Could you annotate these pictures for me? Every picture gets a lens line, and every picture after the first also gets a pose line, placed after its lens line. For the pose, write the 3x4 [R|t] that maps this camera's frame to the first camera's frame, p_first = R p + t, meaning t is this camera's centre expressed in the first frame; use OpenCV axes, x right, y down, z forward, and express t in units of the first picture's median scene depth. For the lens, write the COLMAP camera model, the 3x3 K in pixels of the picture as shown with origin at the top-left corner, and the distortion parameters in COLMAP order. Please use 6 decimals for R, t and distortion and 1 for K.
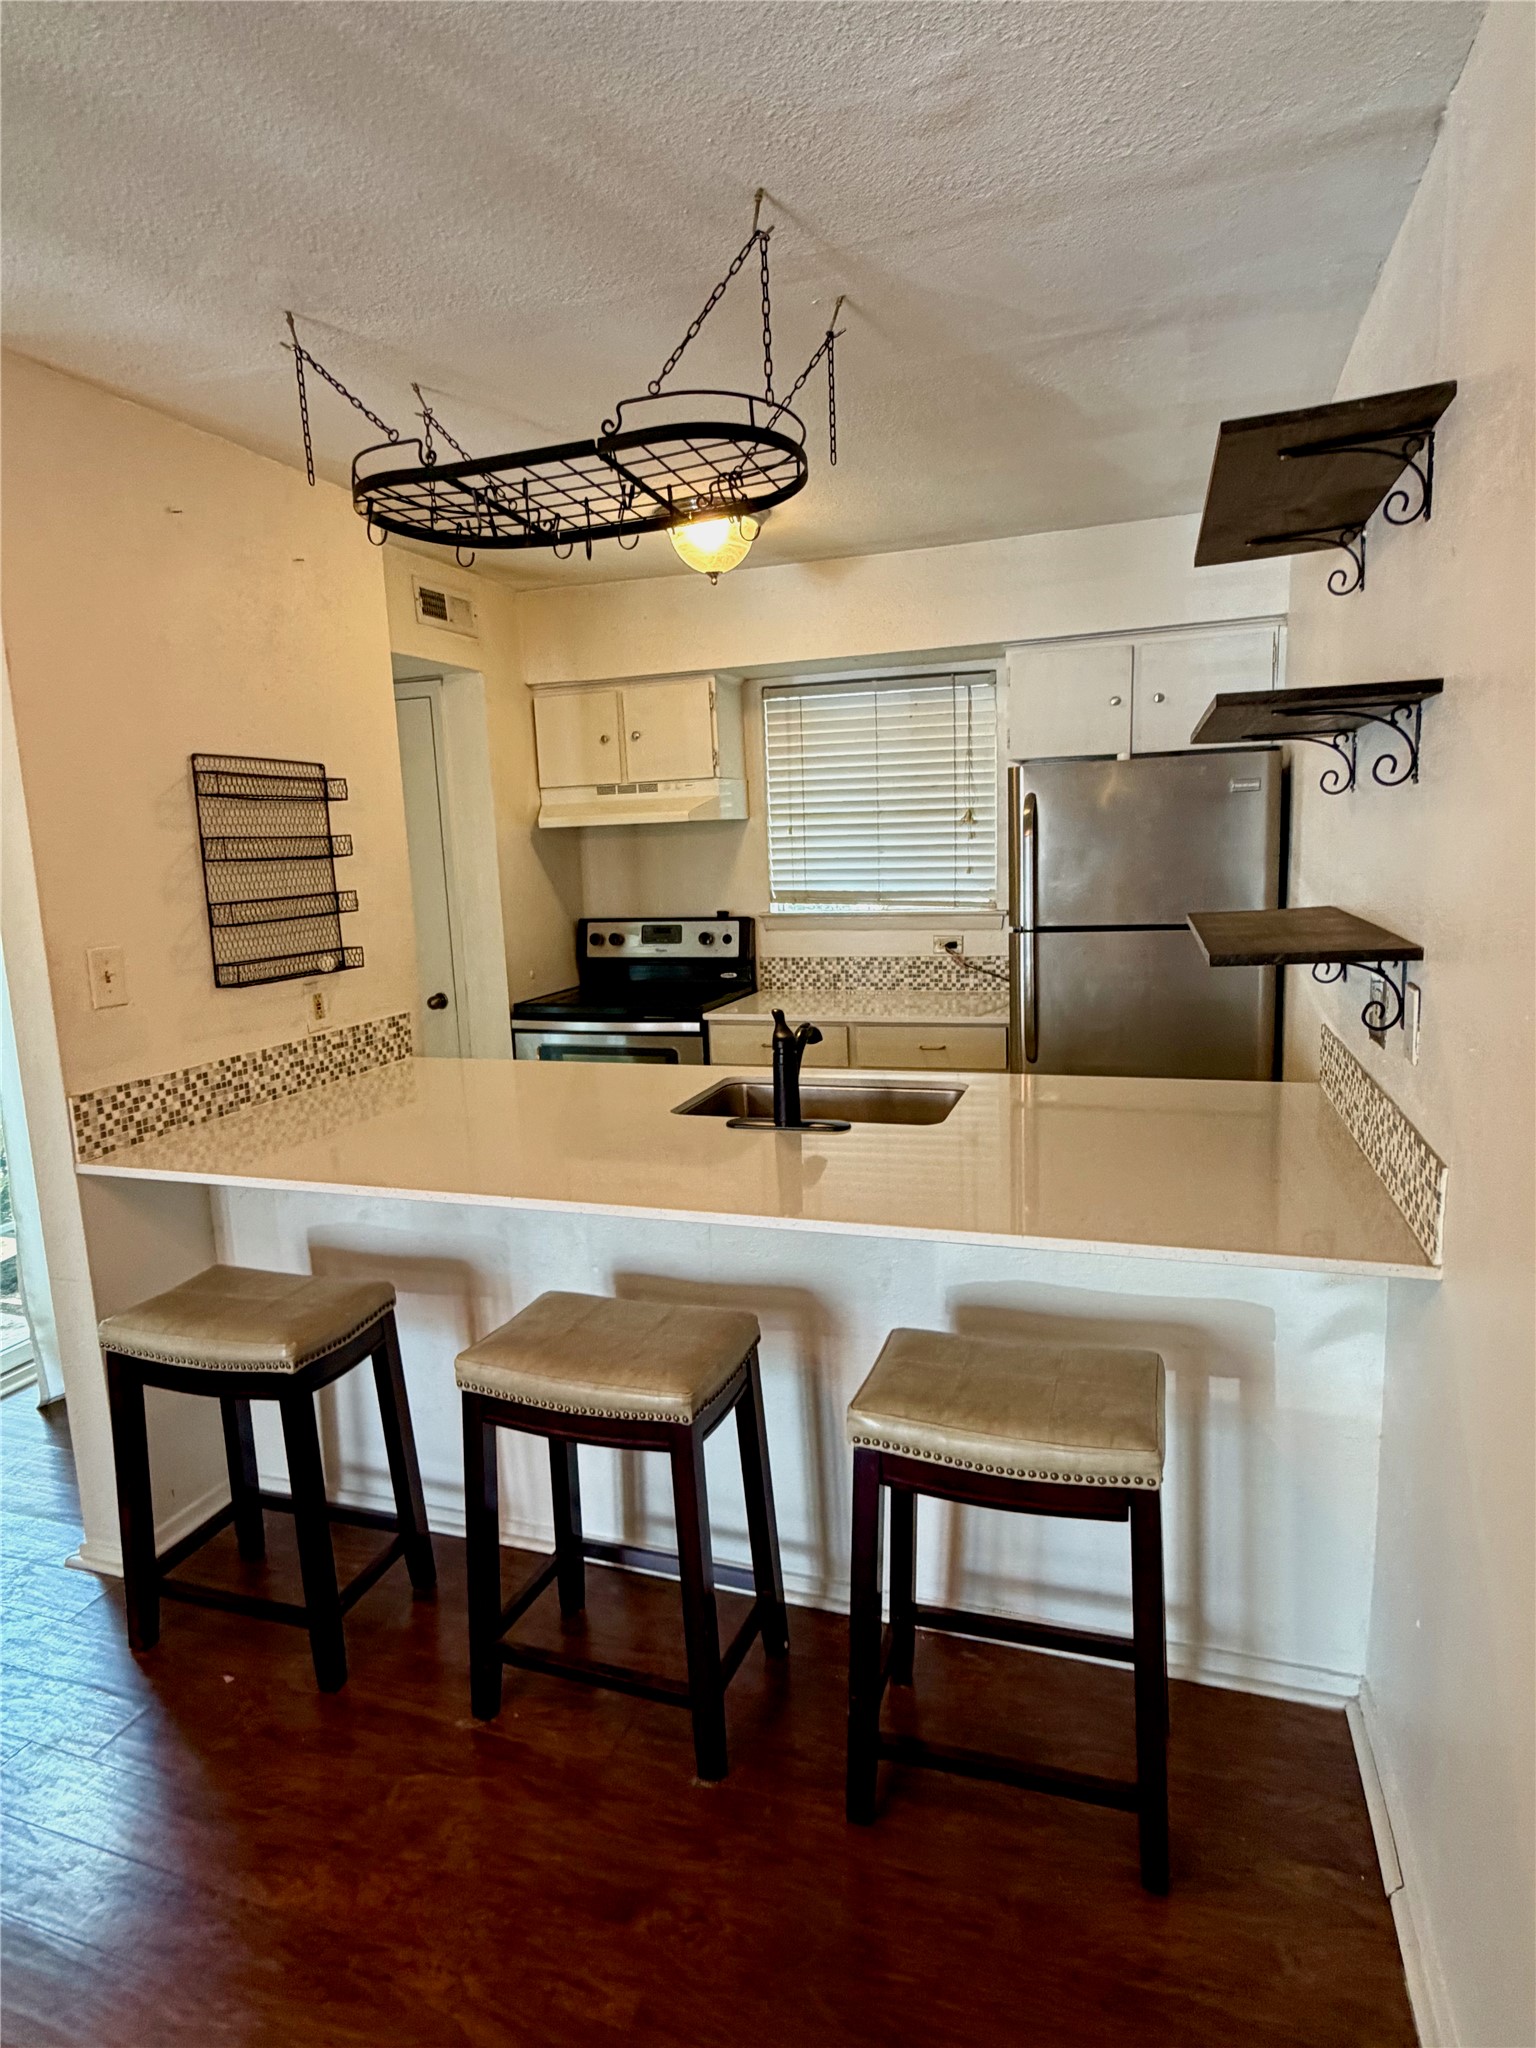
lens RADIAL K [[1115.7, 0, 768.0], [0, 1115.7, 1024.0], [0, 0, 1]] dist [-0.002153, -0.000601]
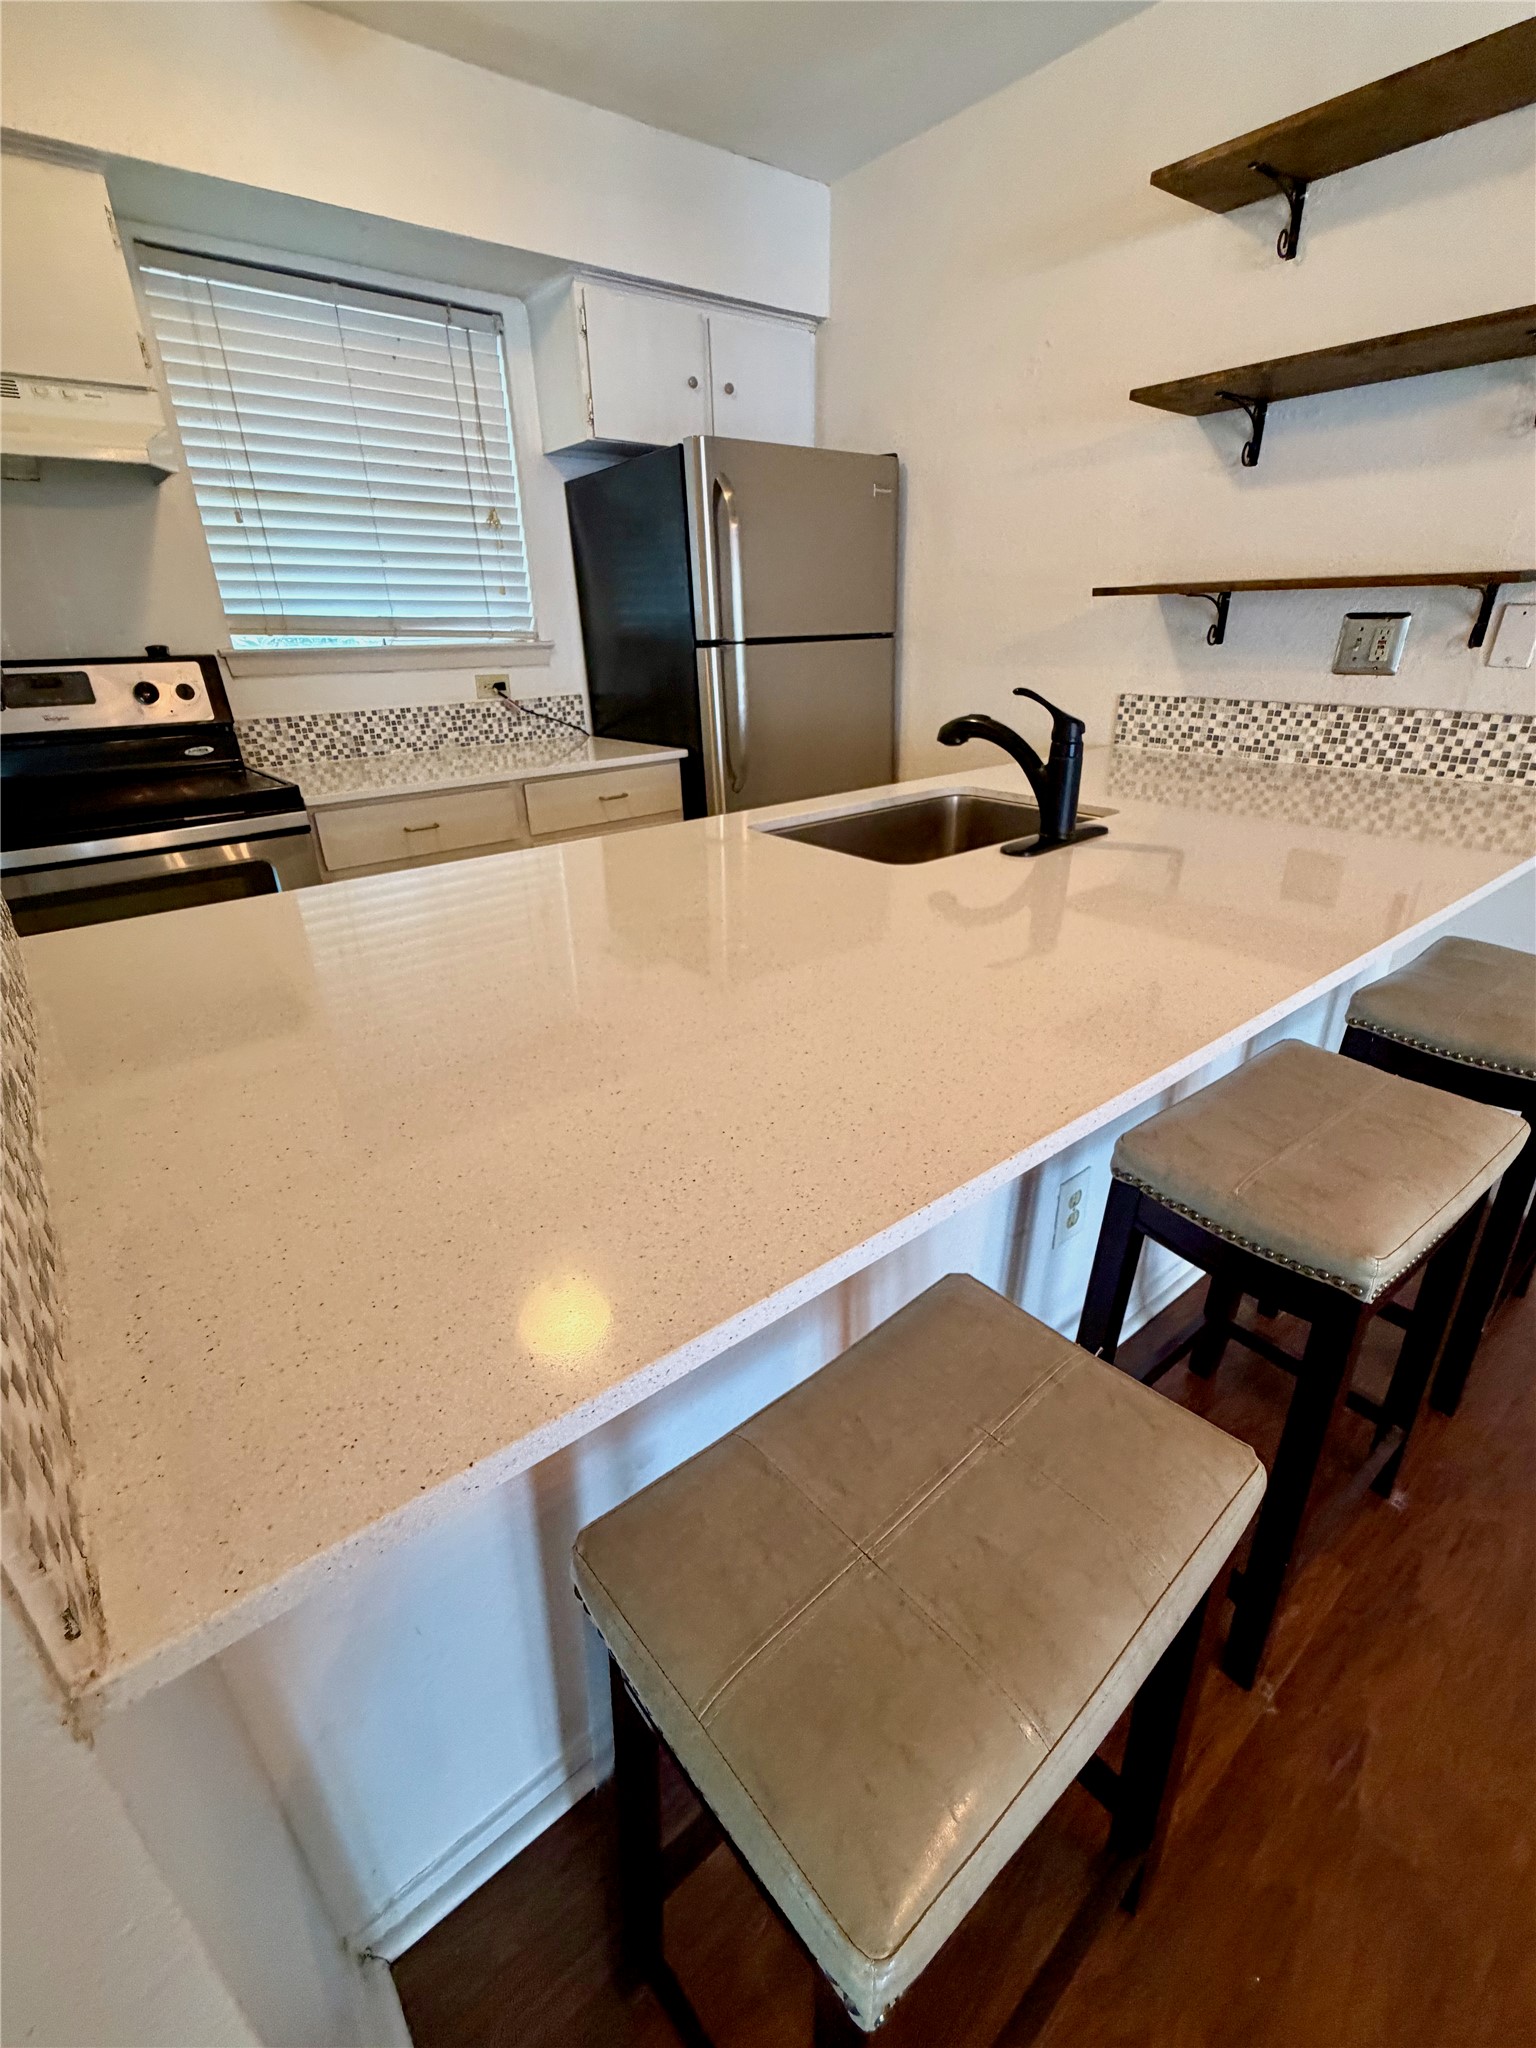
lens RADIAL K [[882.2, 0, 777.1], [0, 882.2, 1031.4], [0, 0, 1]] dist [-0.000124, 0.000353]
pose [[0.536312, -0.330203, 0.776747, -0.487352], [0.137521, 0.942183, 0.305579, 0.001497], [-0.832741, -0.057066, 0.550714, 0.637248]]
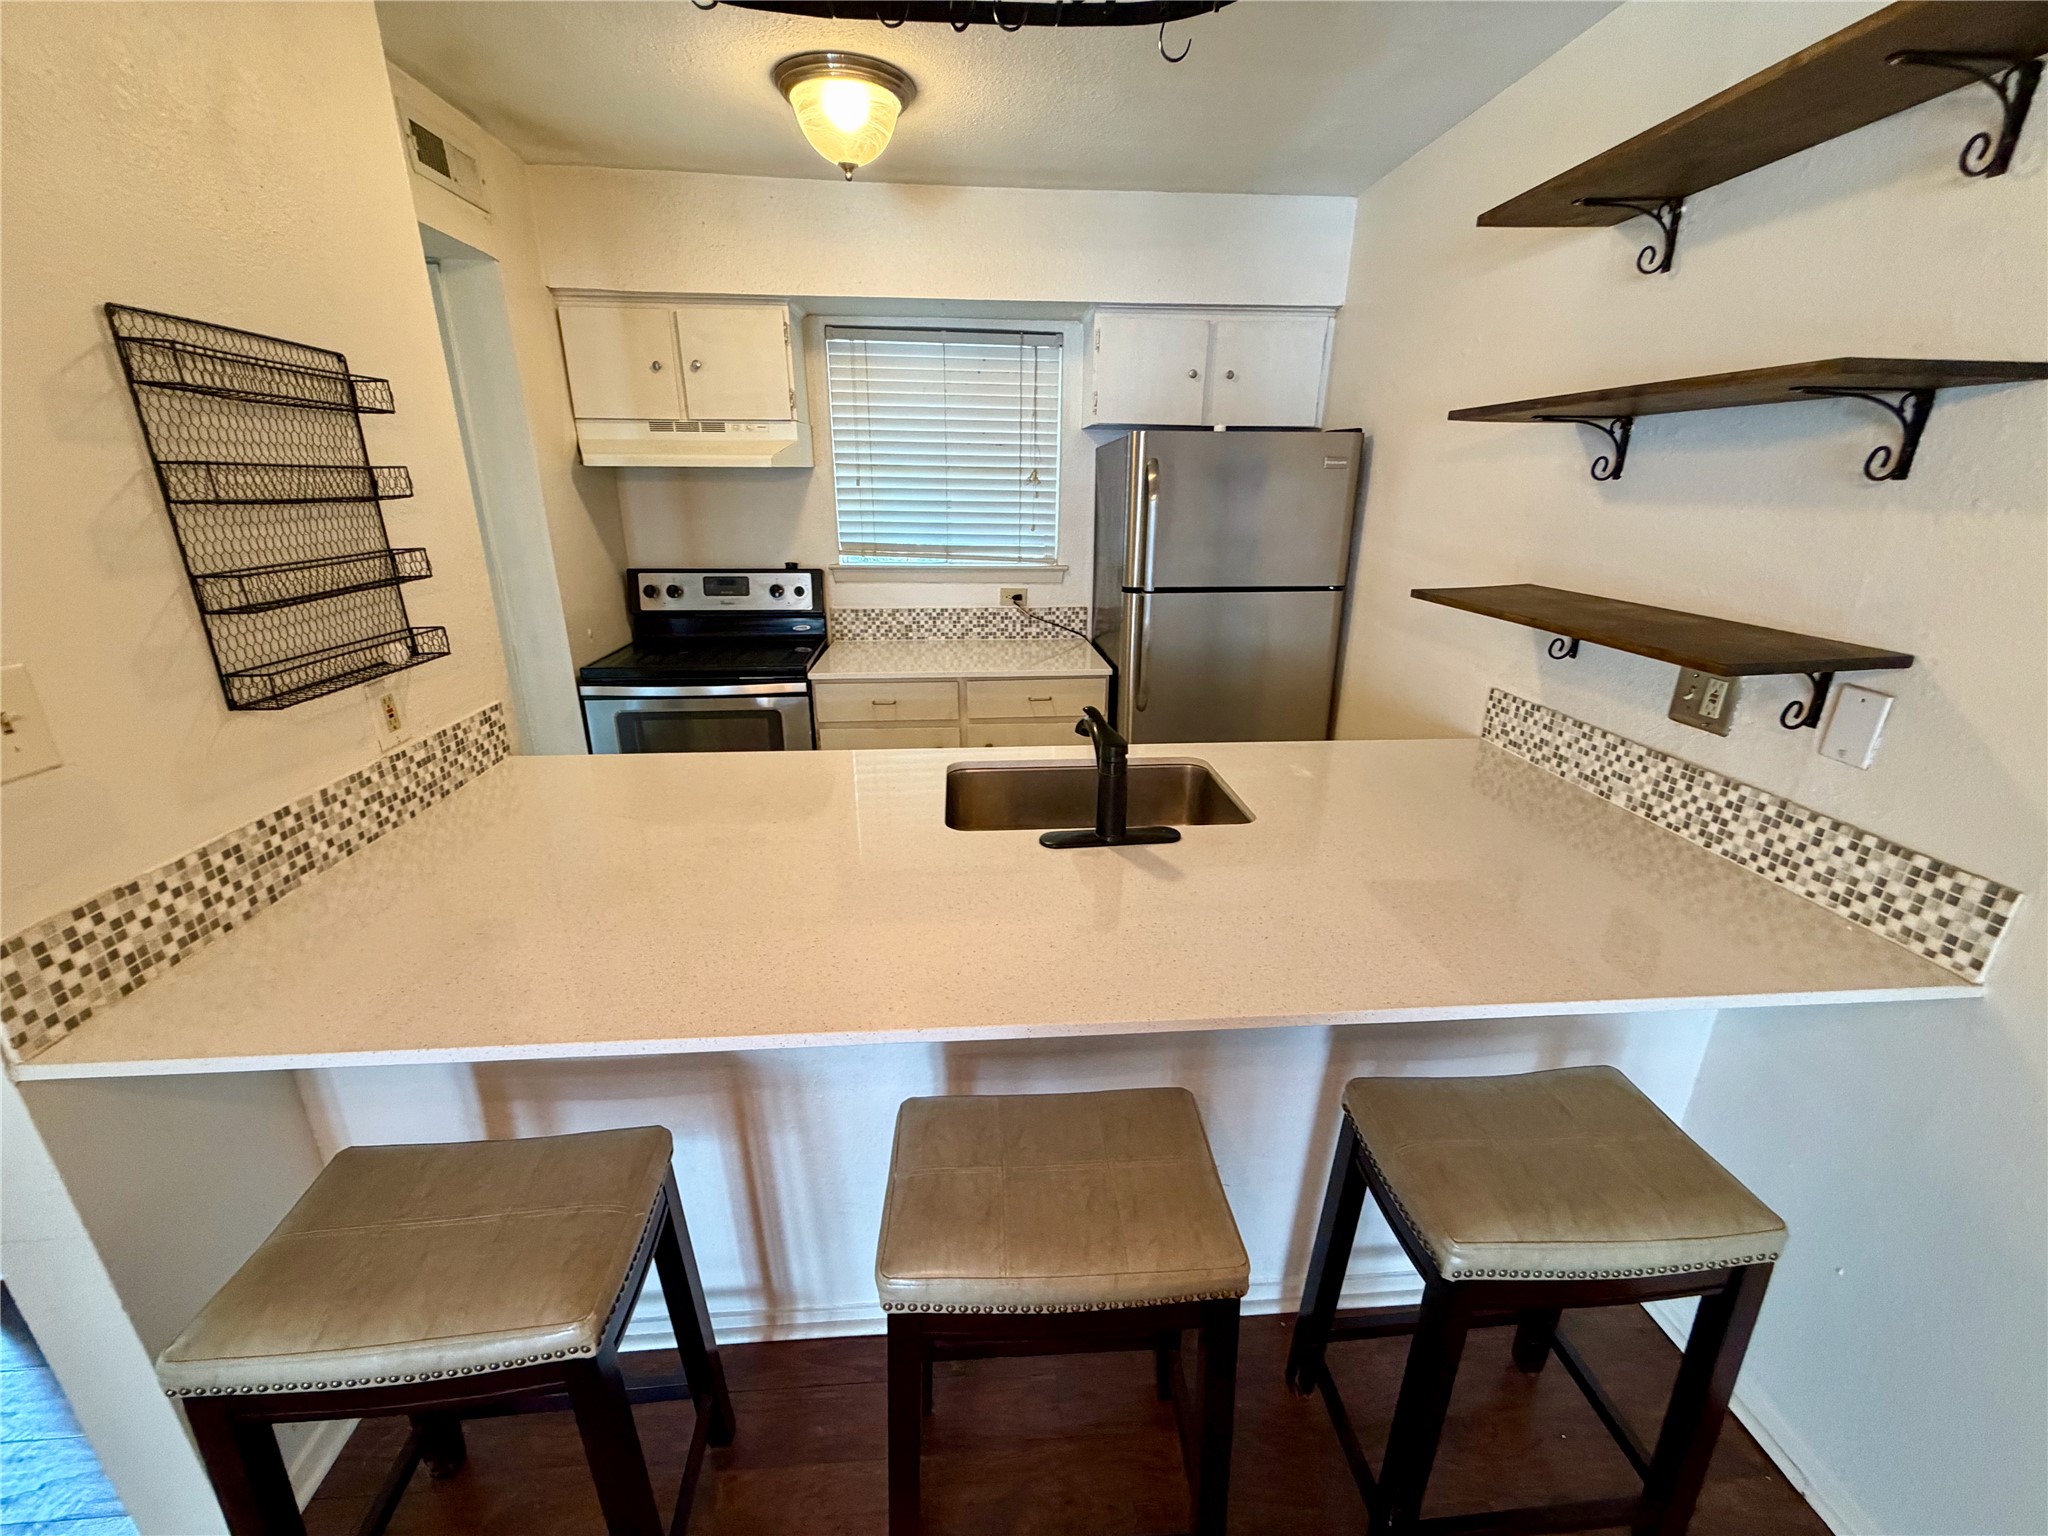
lens RADIAL K [[821.5, 0, 1024.2], [0, 821.5, 771.9], [0, 0, 1]] dist [-0.000086, 0.000424]
pose [[0.918965, -0.088854, 0.384197, -0.229053], [0.023198, 0.984778, 0.172263, -0.059504], [-0.393655, -0.149391, 0.907038, 0.343289]]
